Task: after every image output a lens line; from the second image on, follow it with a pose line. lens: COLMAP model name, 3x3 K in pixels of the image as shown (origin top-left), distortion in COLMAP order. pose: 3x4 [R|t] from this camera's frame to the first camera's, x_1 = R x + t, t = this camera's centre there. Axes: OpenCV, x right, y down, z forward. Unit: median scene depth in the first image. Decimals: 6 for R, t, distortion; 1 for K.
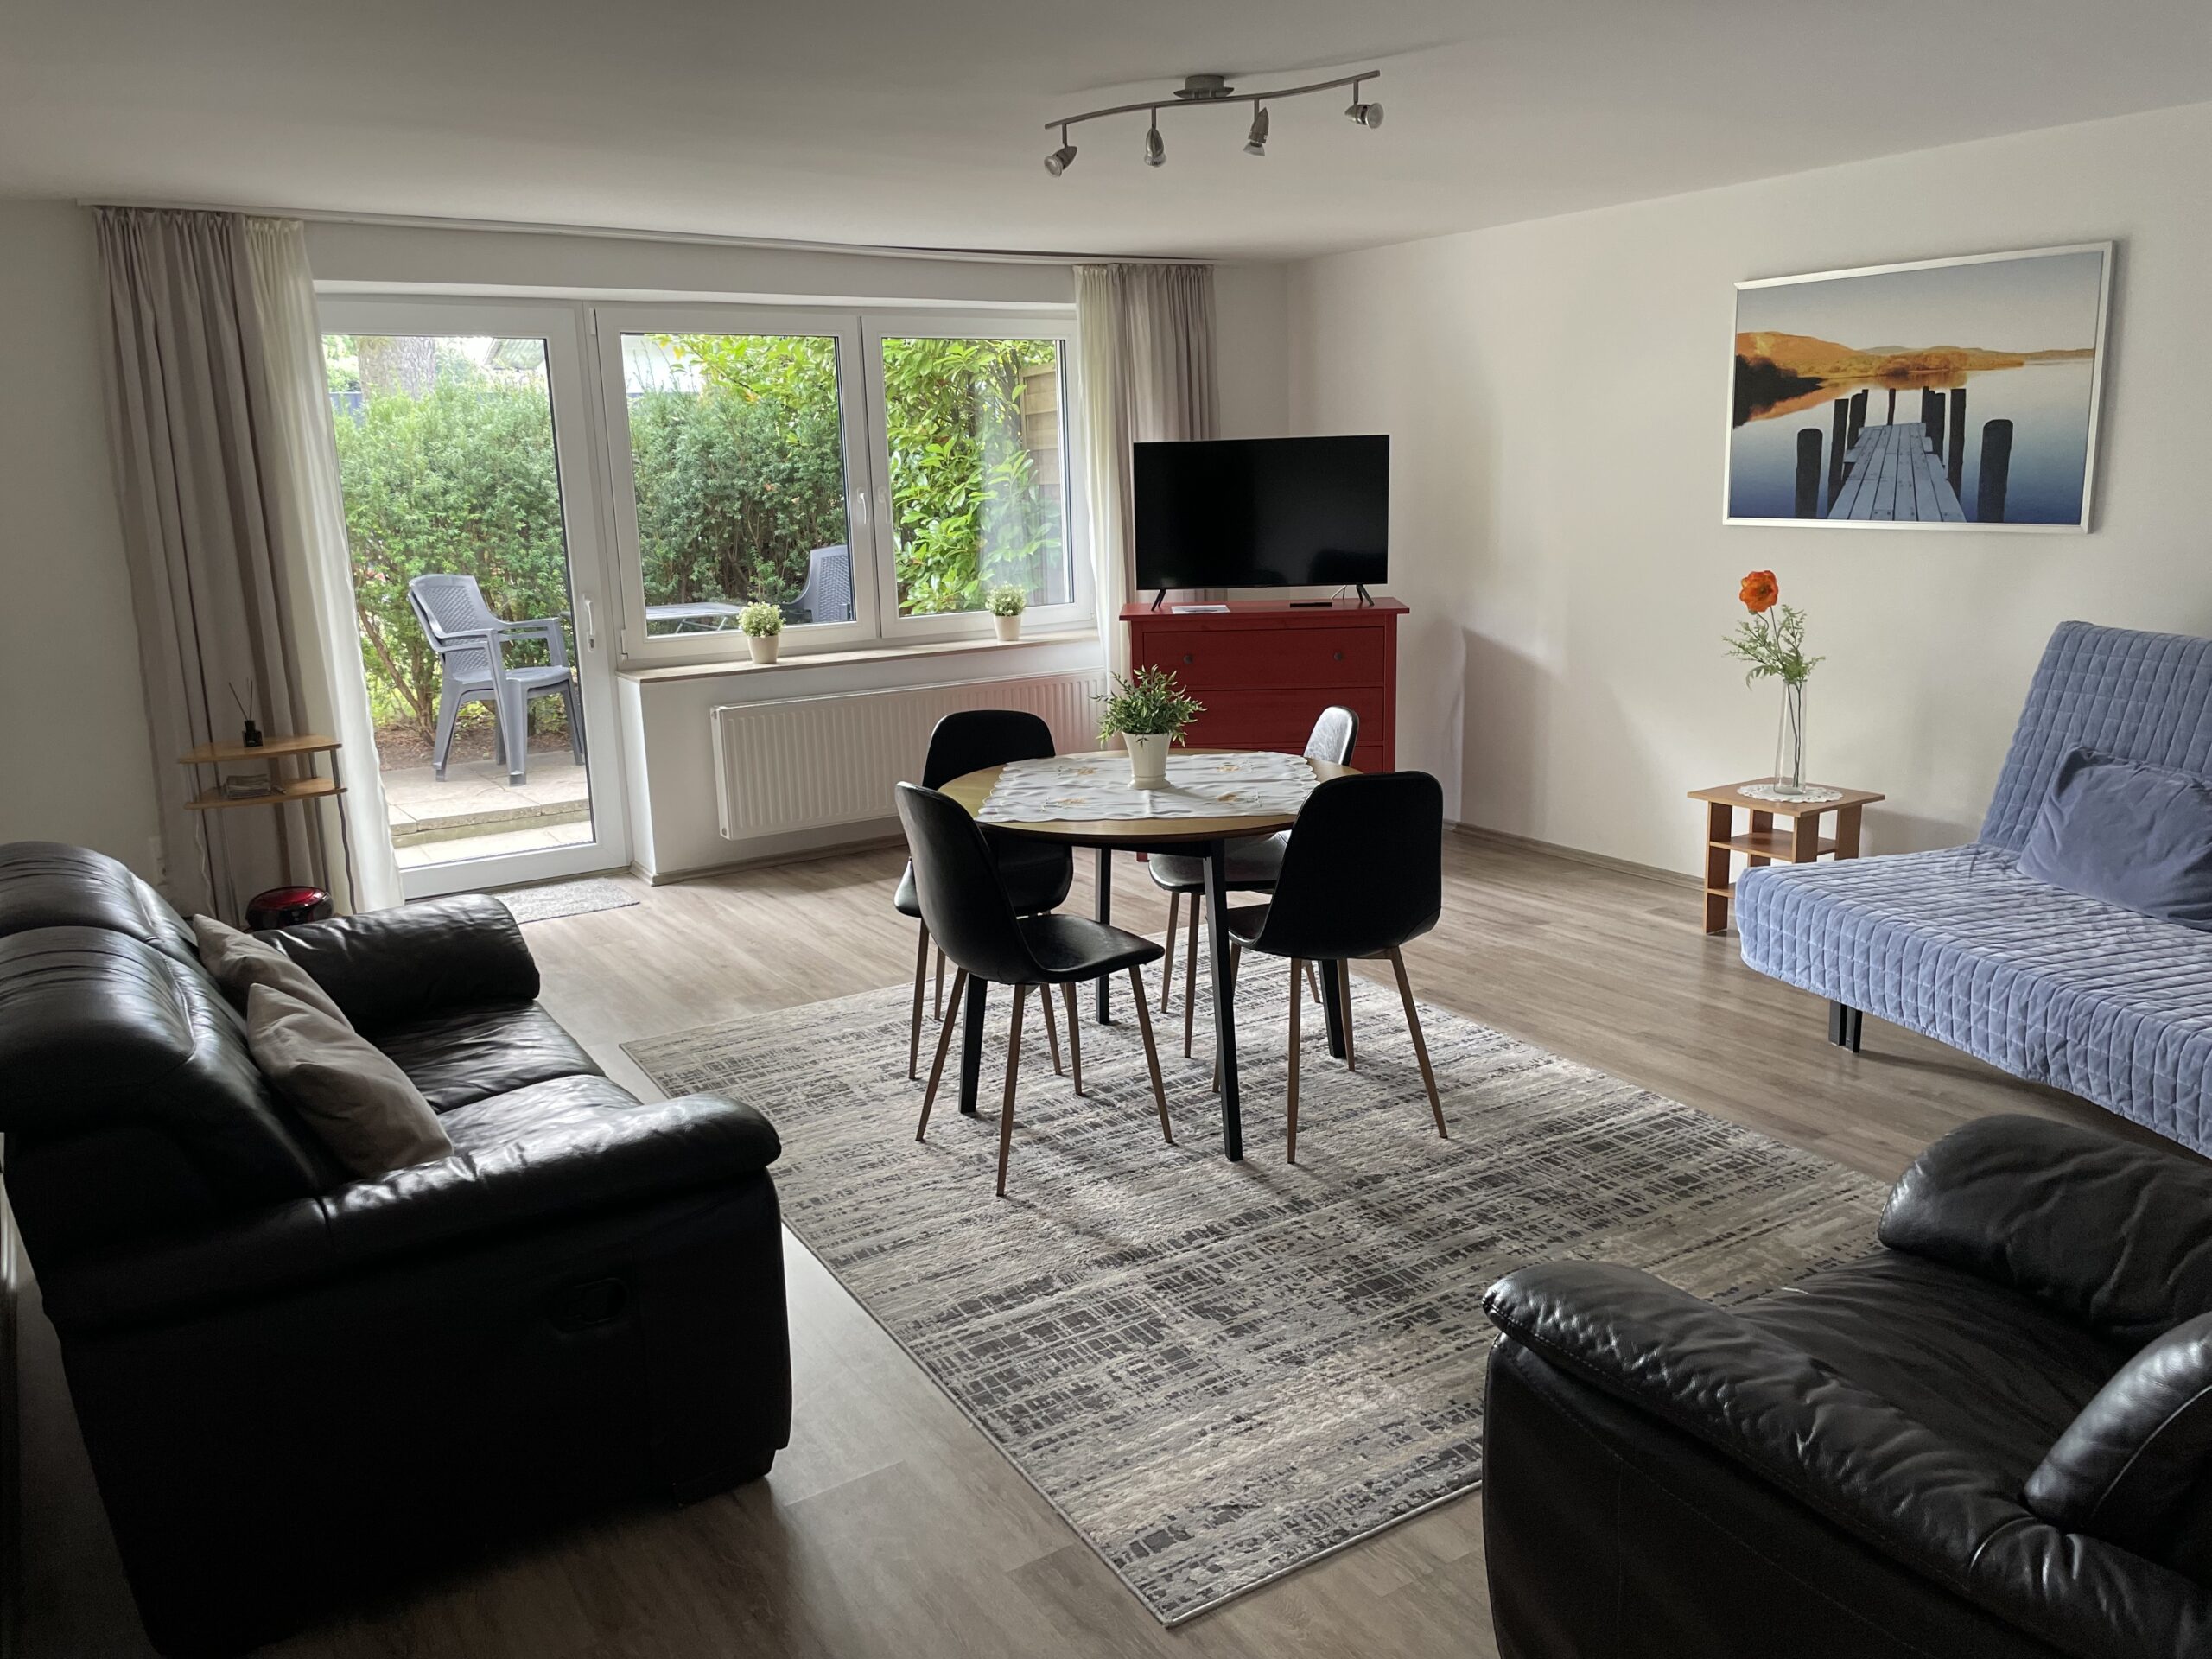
lens RADIAL K [[1694.1, 0, 1103.7], [0, 1694.1, 830.1], [0, 0, 1]] dist [0.069394, -0.077564]
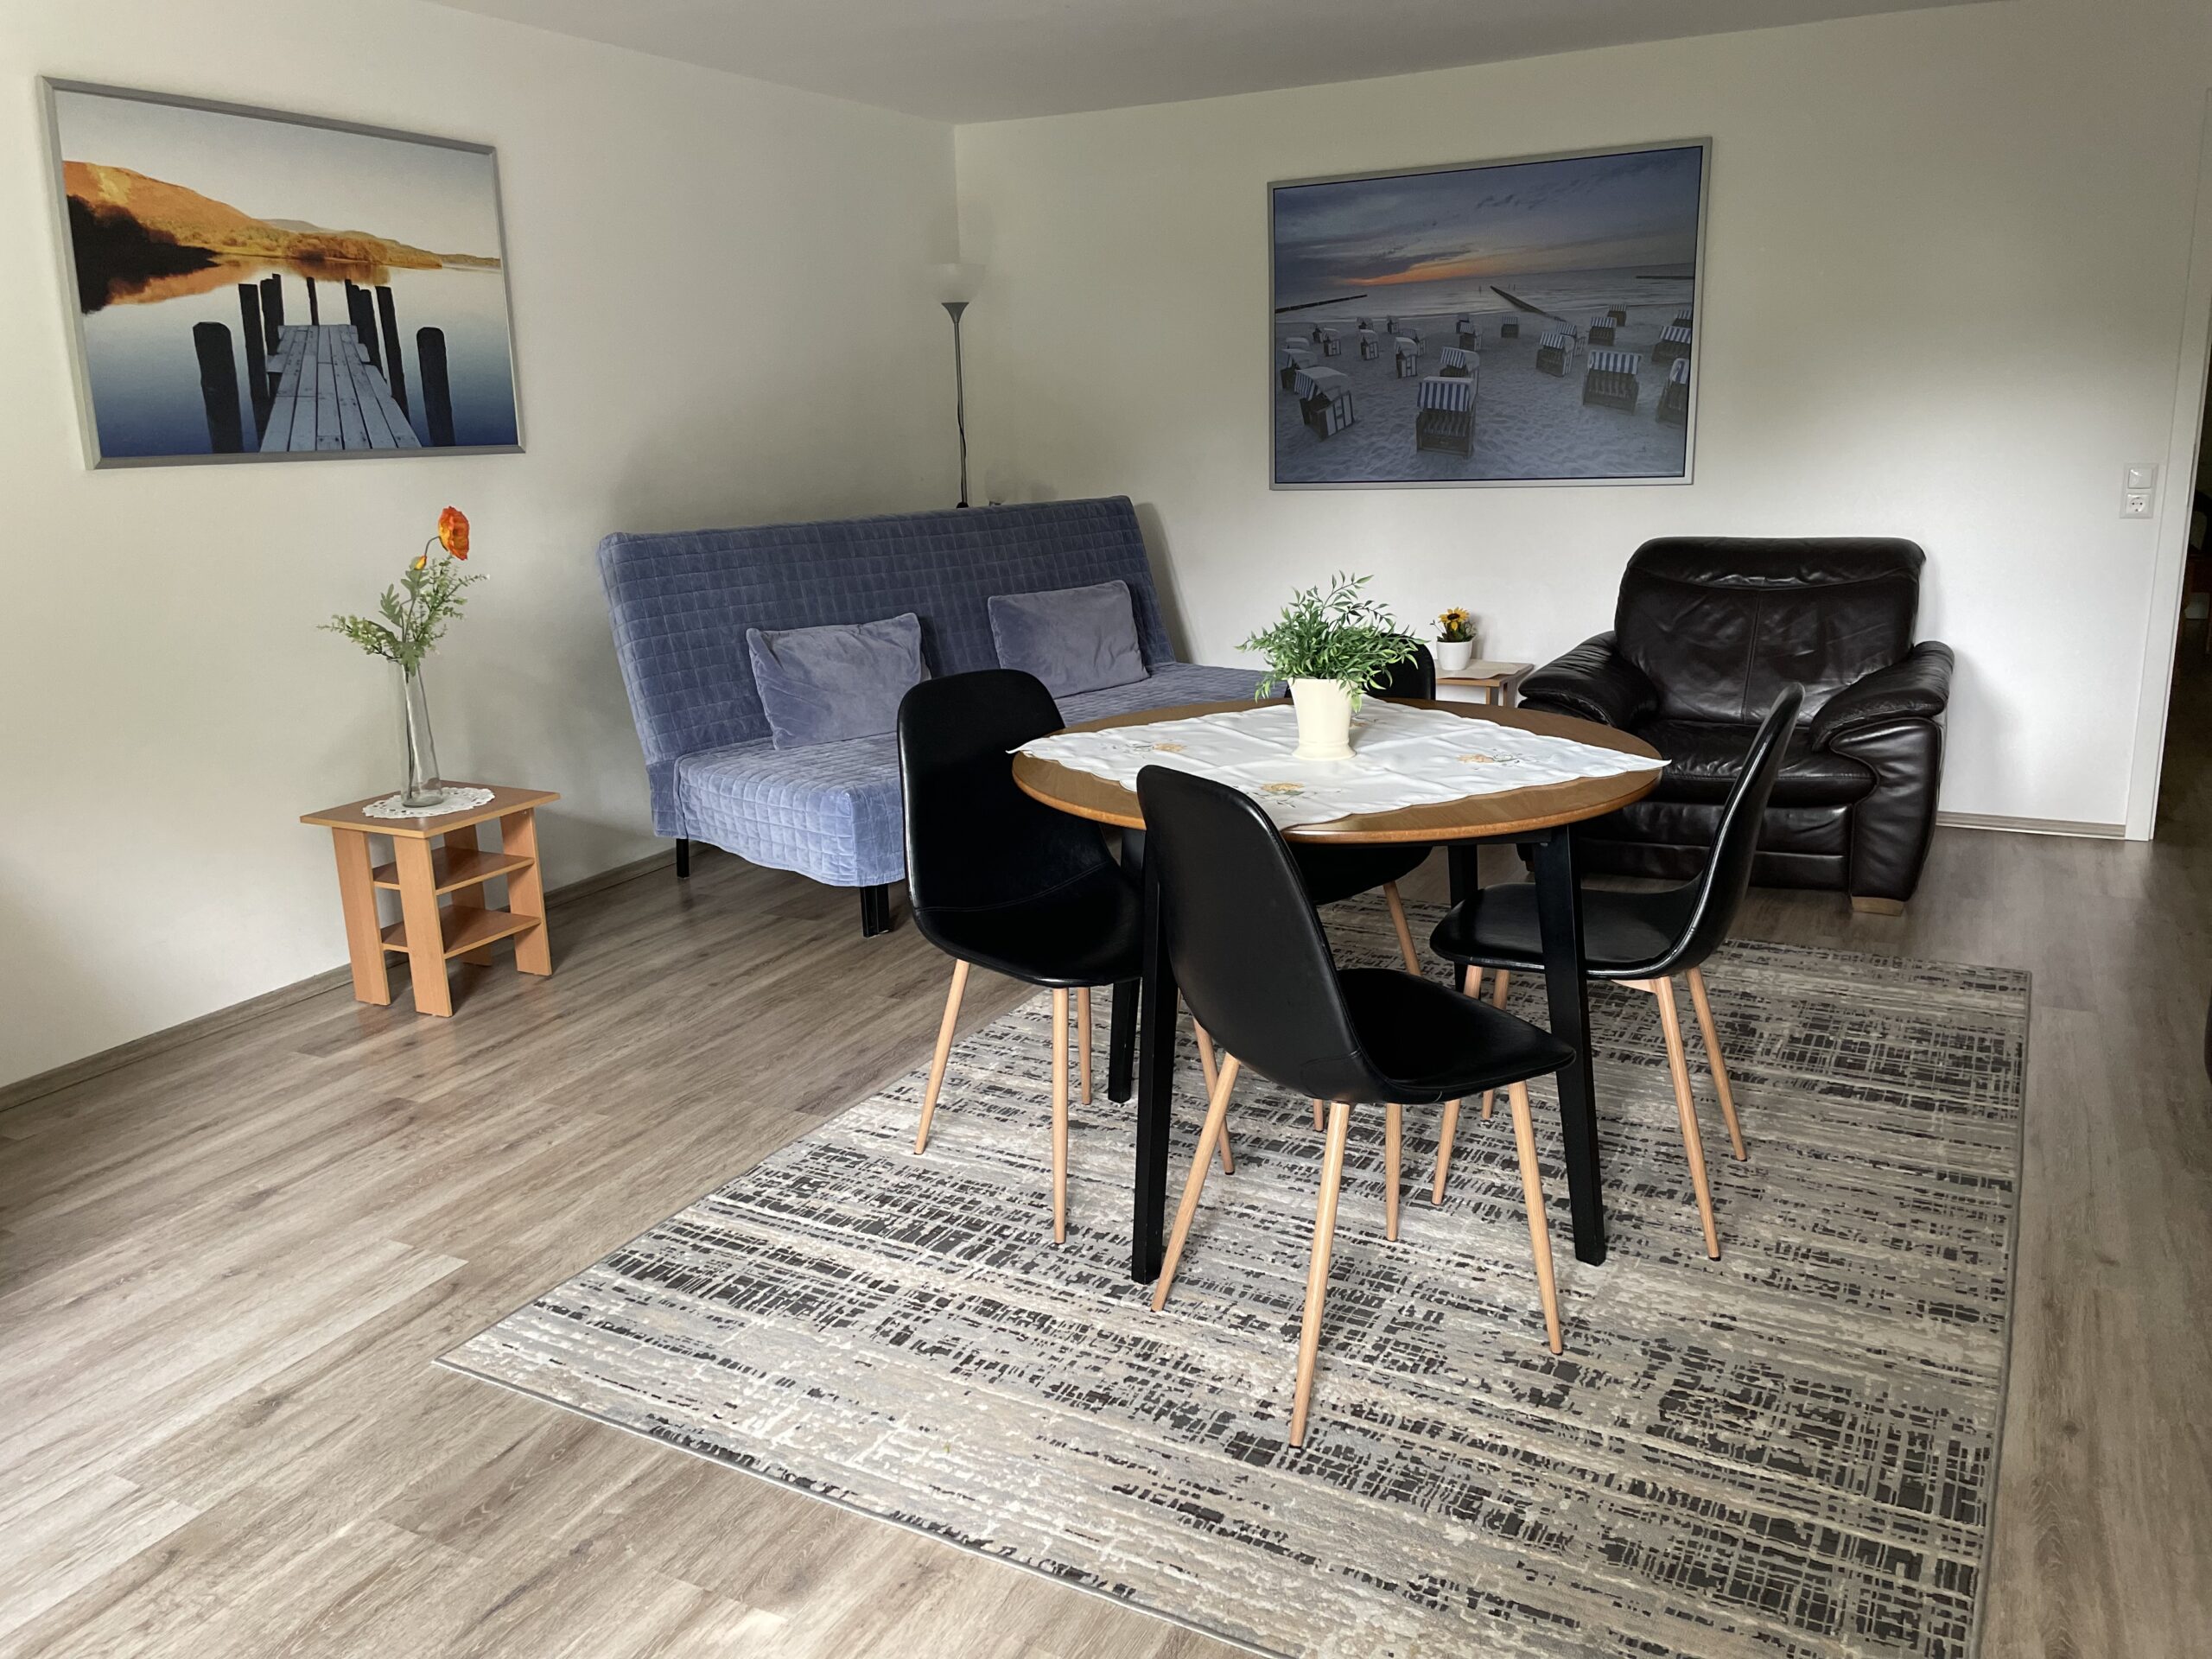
lens RADIAL K [[1694.1, 0, 1096.1], [0, 1694.1, 817.7], [0, 0, 1]] dist [0.069394, -0.077564]
pose [[-0.511189, -0.161983, 0.844066, -0.410211], [0.227594, 0.921508, 0.314682, -0.193212], [-0.828786, 0.352966, -0.434199, 1.113837]]
